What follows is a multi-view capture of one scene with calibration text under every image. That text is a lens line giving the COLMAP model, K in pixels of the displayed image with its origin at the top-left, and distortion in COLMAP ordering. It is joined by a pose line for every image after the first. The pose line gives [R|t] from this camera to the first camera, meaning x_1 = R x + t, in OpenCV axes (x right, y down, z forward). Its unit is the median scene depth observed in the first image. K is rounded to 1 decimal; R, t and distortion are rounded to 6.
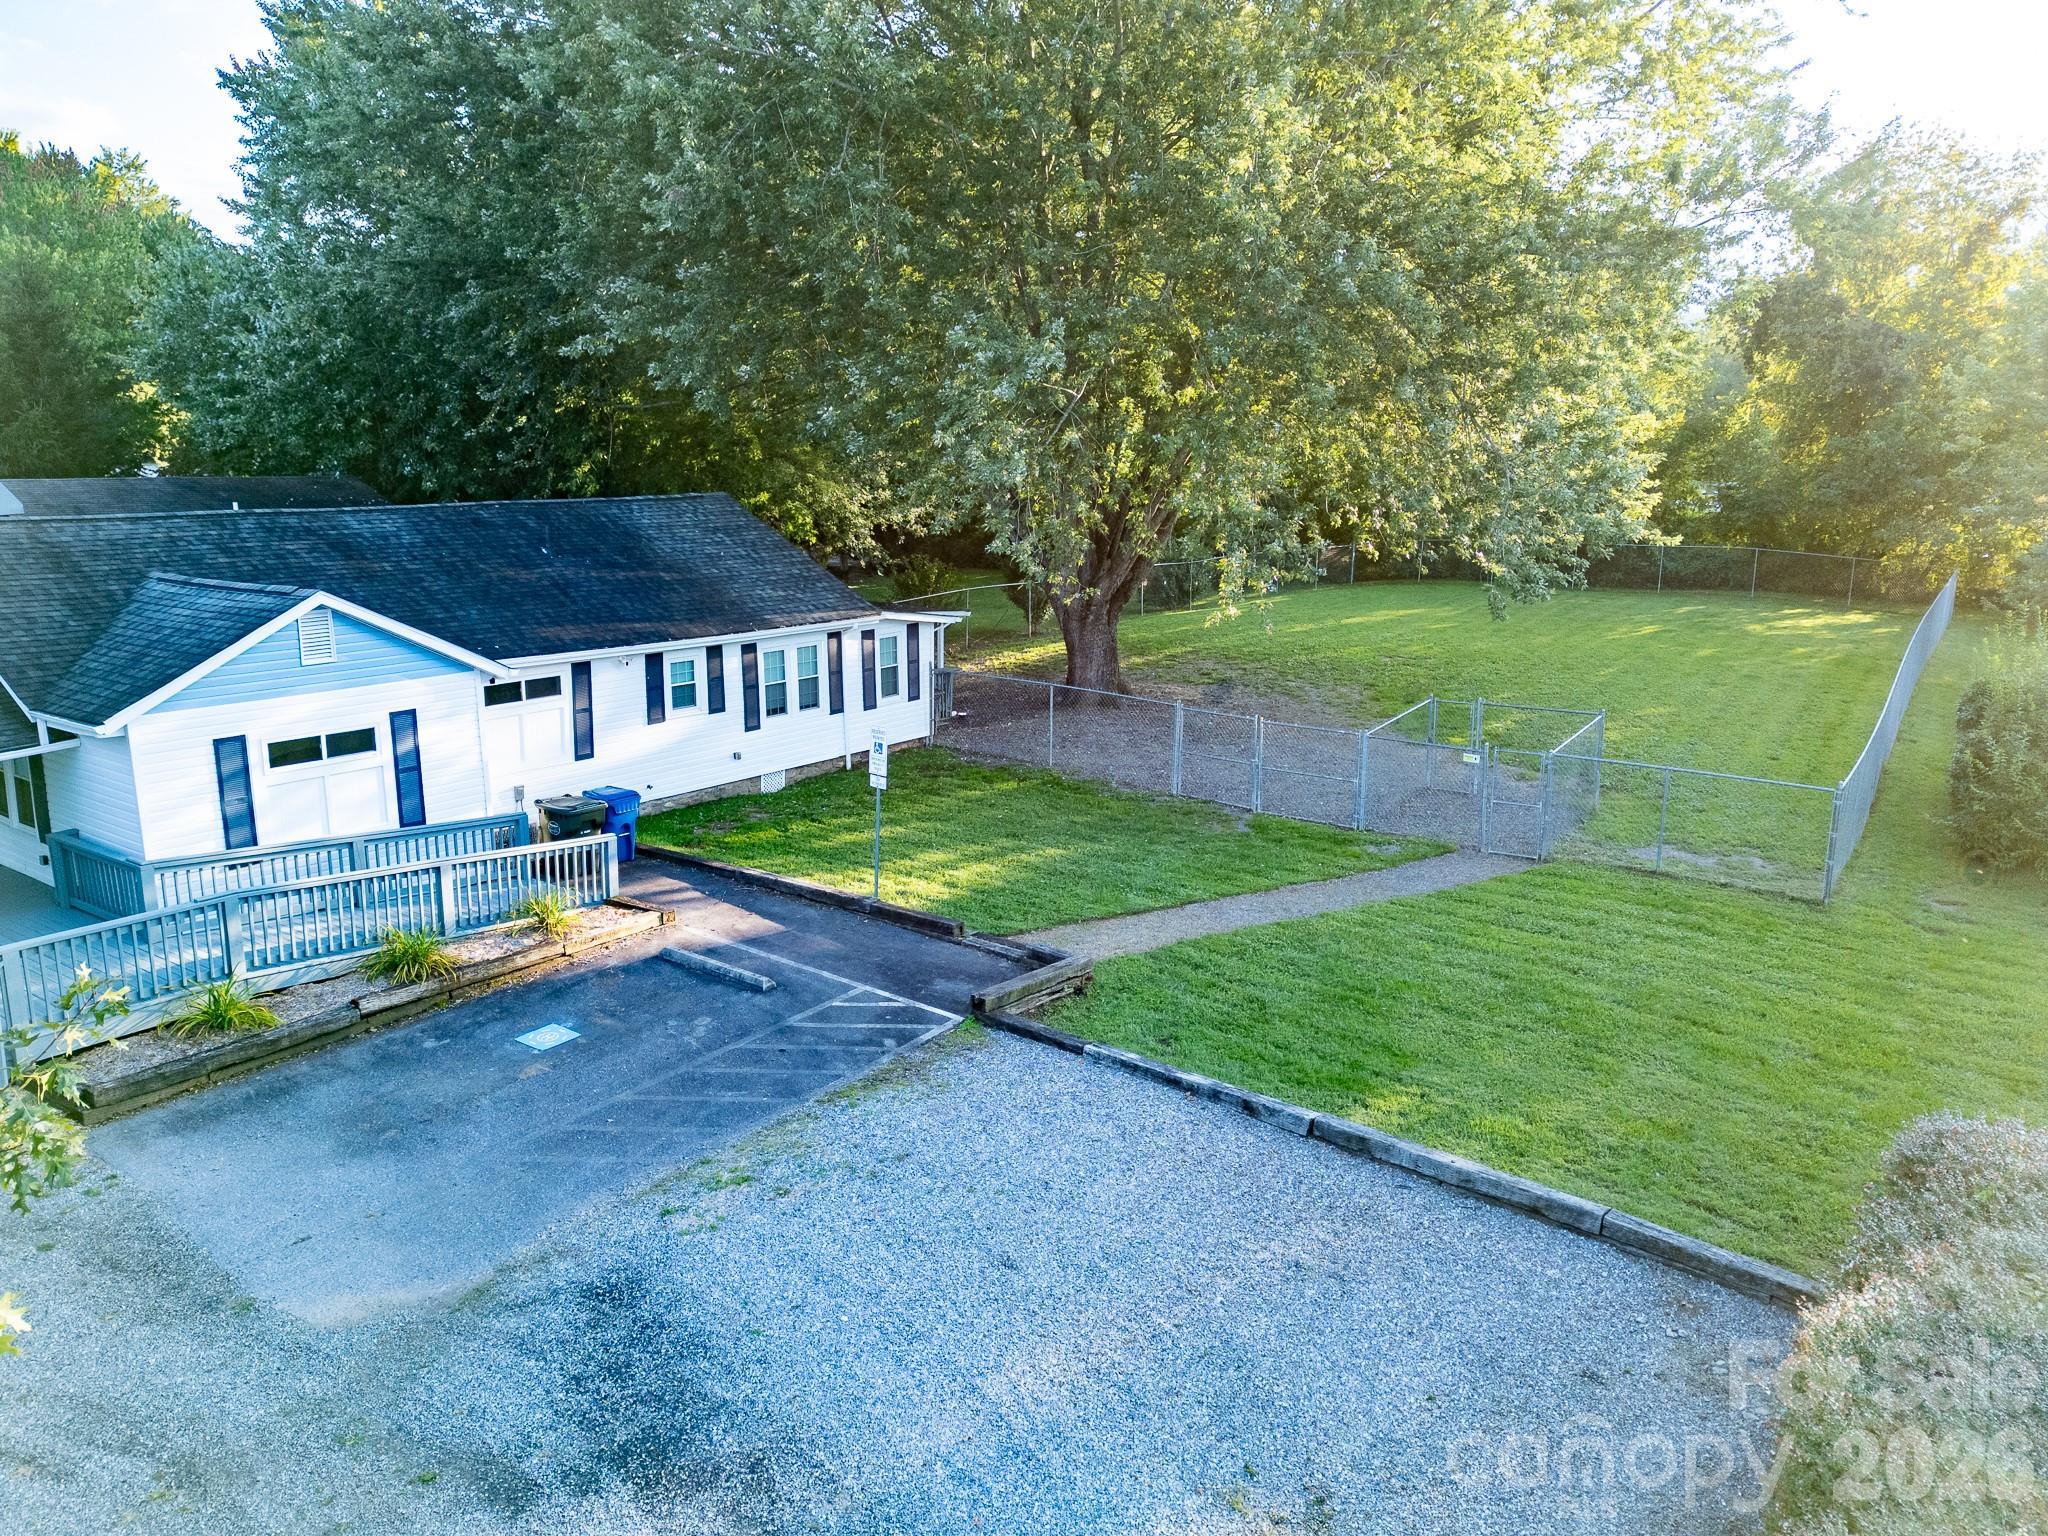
lens RADIAL K [[1454.9, 0, 1024.0], [0, 1454.9, 768.0], [0, 0, 1]] dist [0.097541, -0.112015]
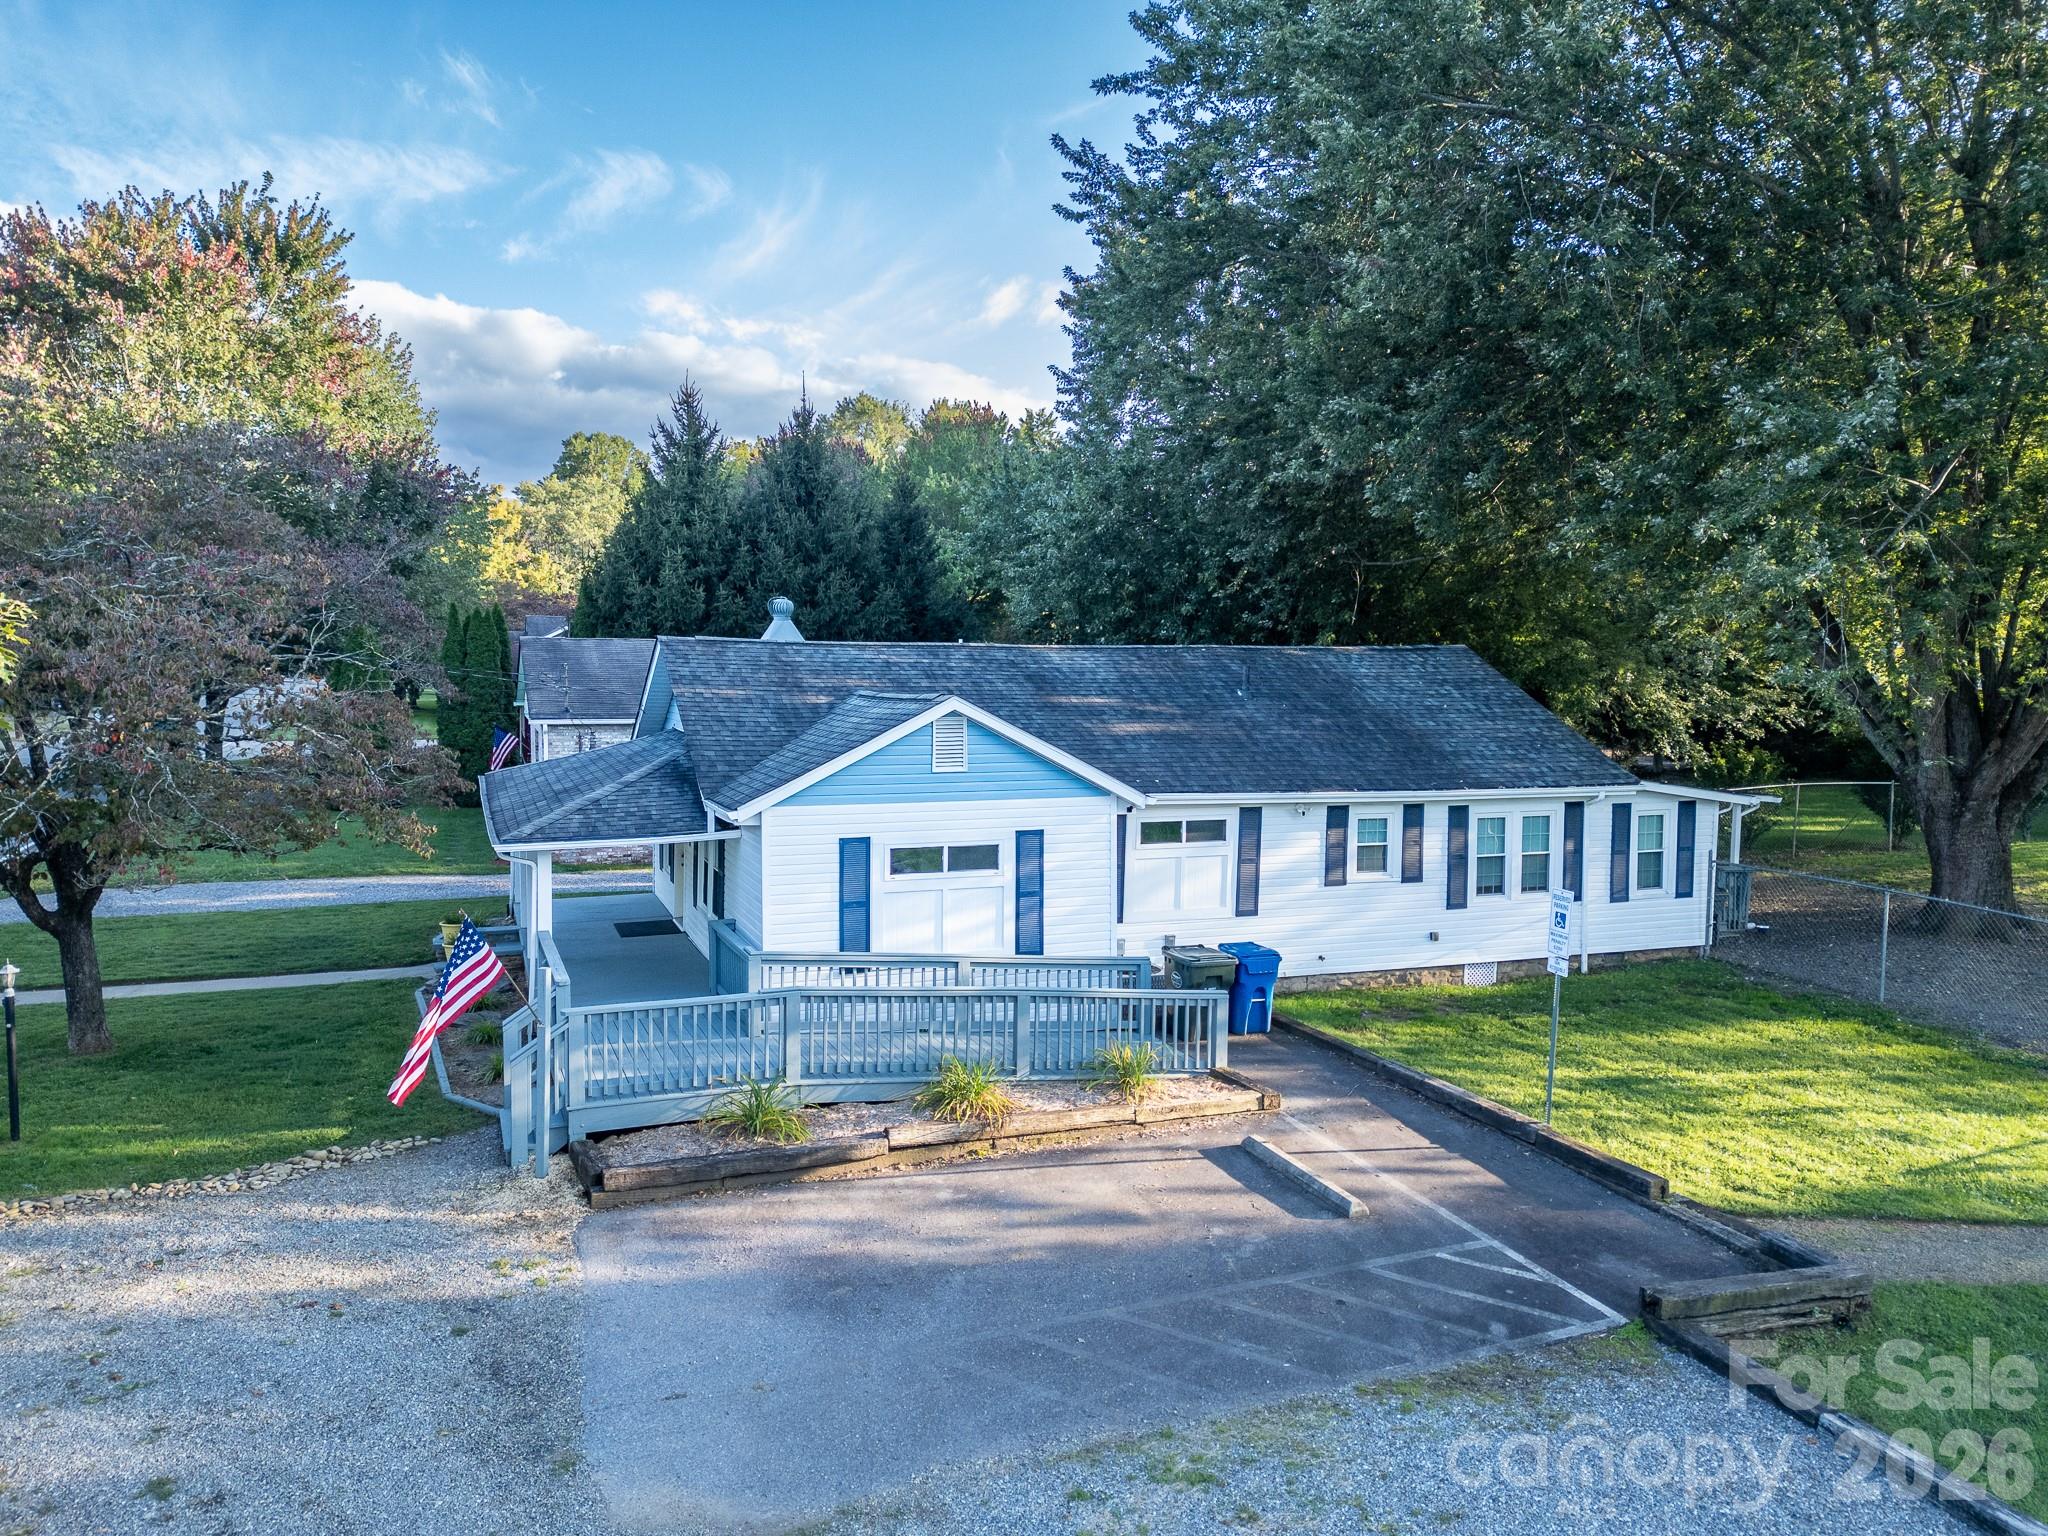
lens RADIAL K [[1454.9, 0, 1024.0], [0, 1454.9, 768.0], [0, 0, 1]] dist [0.097541, -0.112015]
pose [[0.852768, 0.041518, -0.520638, 0.054644], [-0.116500, 0.986841, -0.112124, 0.025691], [0.509132, 0.156270, 0.846383, 0.207161]]
